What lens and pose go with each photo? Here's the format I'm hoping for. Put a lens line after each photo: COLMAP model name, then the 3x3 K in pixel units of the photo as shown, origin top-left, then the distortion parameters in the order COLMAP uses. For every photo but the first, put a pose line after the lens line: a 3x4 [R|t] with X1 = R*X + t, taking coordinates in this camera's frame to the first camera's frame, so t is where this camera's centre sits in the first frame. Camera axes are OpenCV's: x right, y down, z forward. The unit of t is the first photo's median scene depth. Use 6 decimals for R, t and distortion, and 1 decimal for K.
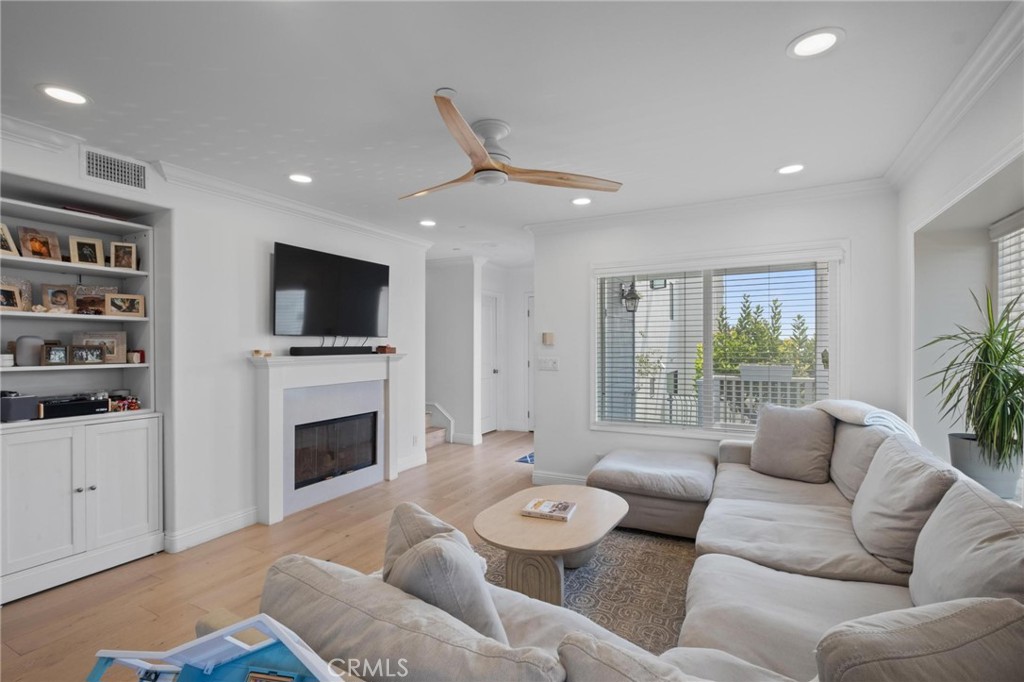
lens RADIAL K [[468.4, 0, 512.7], [0, 468.4, 347.5], [0, 0, 1]] dist [0.002793, 0.000263]
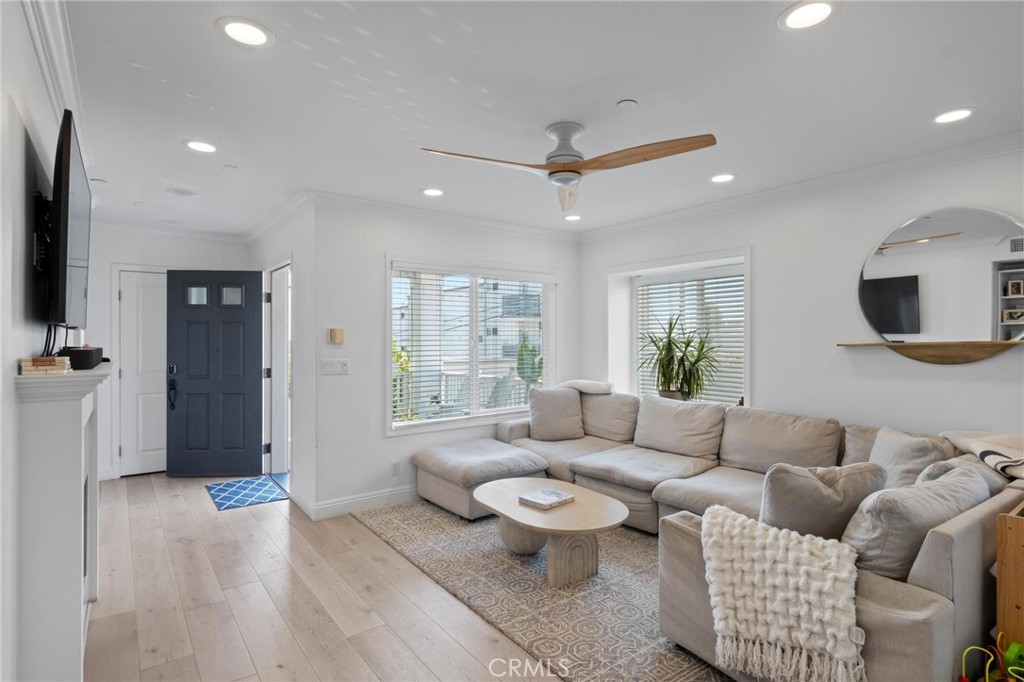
lens RADIAL K [[513.1, 0, 515.1], [0, 513.1, 337.0], [0, 0, 1]] dist [0.002356, 0.000111]
pose [[0.445060, 0.008177, 0.895464, -0.756270], [0.006226, 0.999906, -0.012225, -0.005121], [-0.895479, 0.011016, 0.444967, 0.410653]]
